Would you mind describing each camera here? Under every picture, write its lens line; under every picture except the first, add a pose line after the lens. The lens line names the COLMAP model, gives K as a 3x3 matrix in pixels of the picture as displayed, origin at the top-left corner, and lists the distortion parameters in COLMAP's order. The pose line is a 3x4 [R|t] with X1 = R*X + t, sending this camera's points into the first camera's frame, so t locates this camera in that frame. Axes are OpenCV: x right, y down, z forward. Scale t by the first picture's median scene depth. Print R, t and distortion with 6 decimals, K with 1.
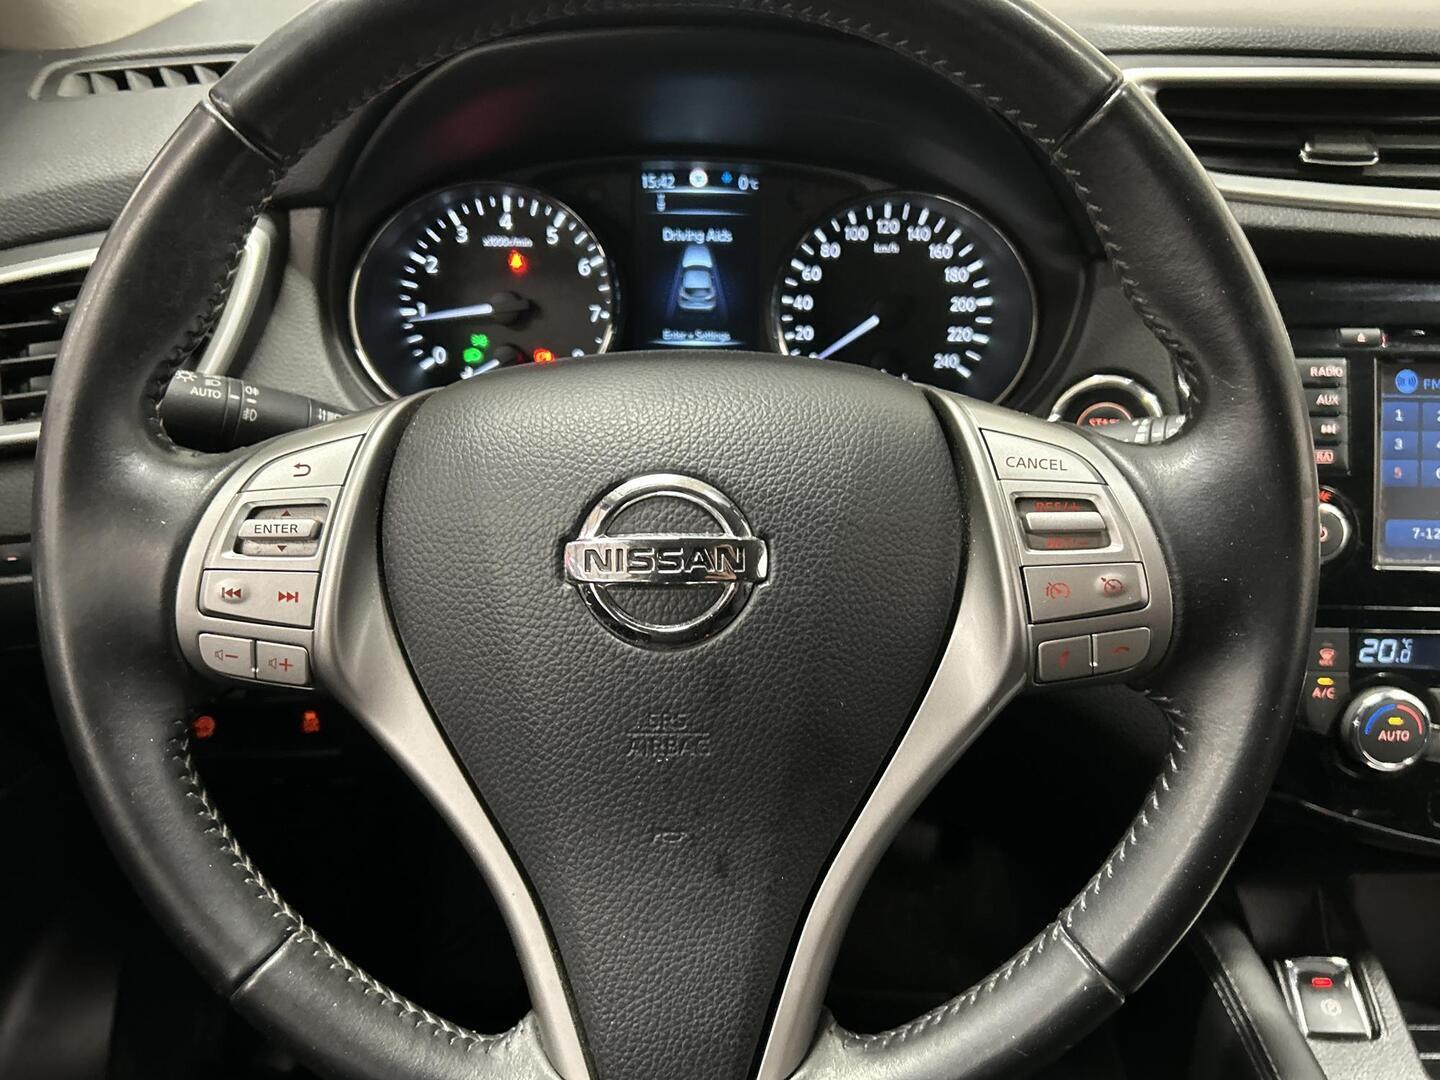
lens RADIAL K [[1171.7, 0, 715.3], [0, 1171.7, 539.9], [0, 0, 1]] dist [-0.009308, -0.003395]
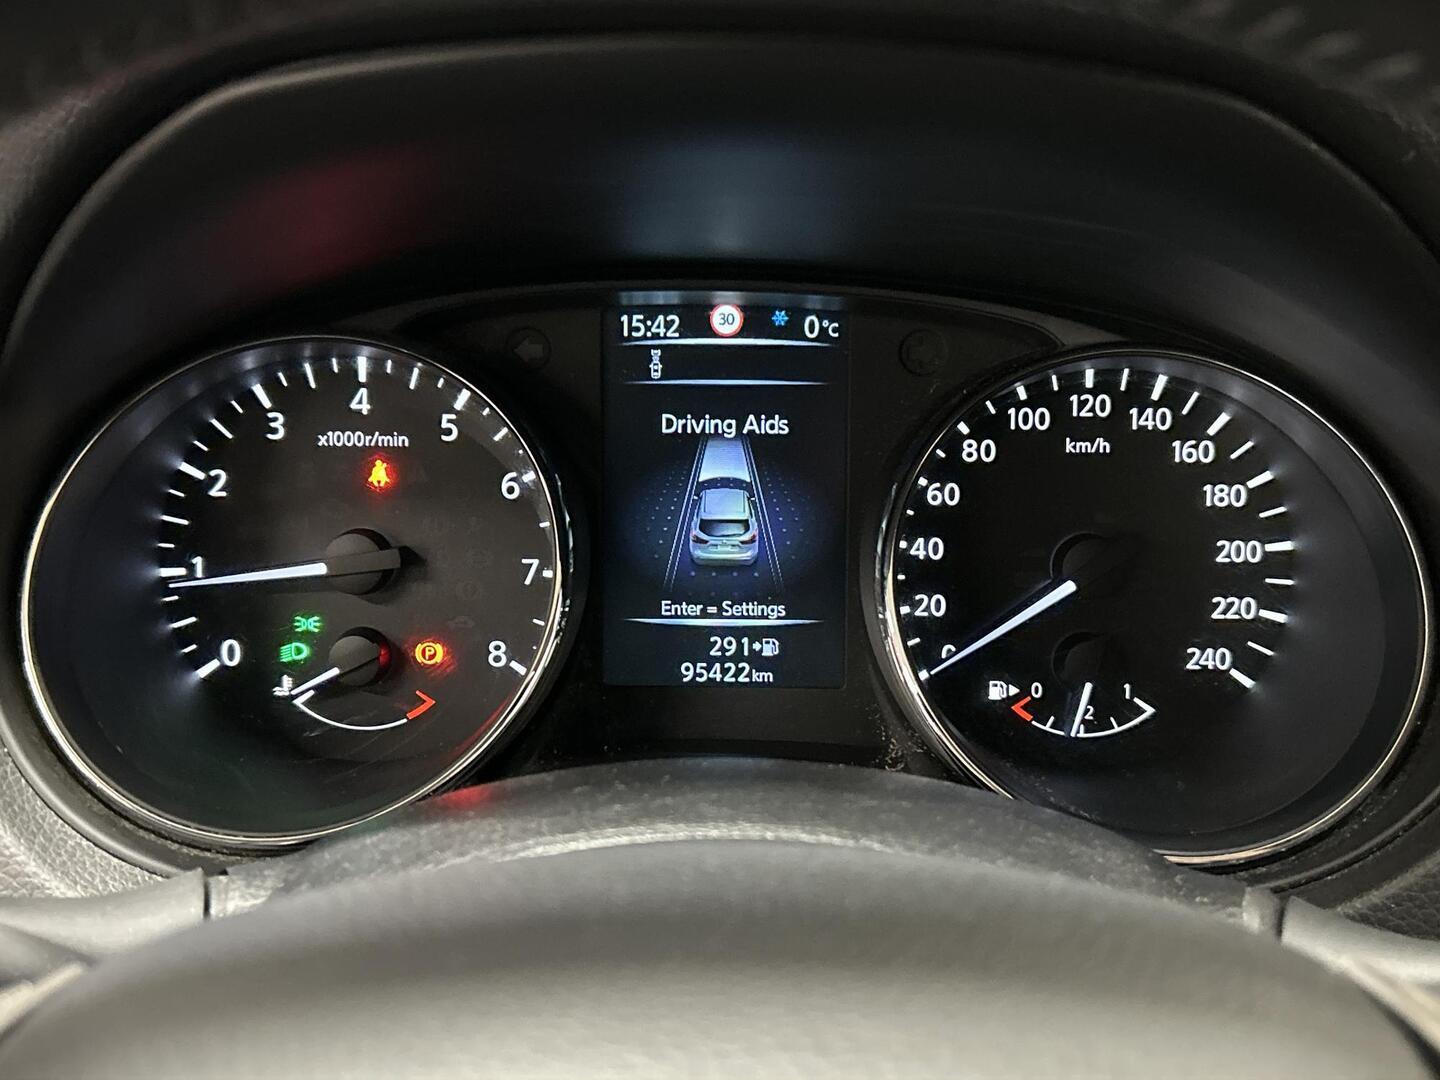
lens RADIAL K [[1552.8, 0, 722.6], [0, 1552.8, 540.0], [0, 0, 1]] dist [0.053979, 0.000000]
pose [[0.999733, -0.003977, -0.022764, -0.000437], [0.001518, 0.994253, -0.107044, -0.133342], [0.023059, 0.106980, 0.993994, 0.311472]]
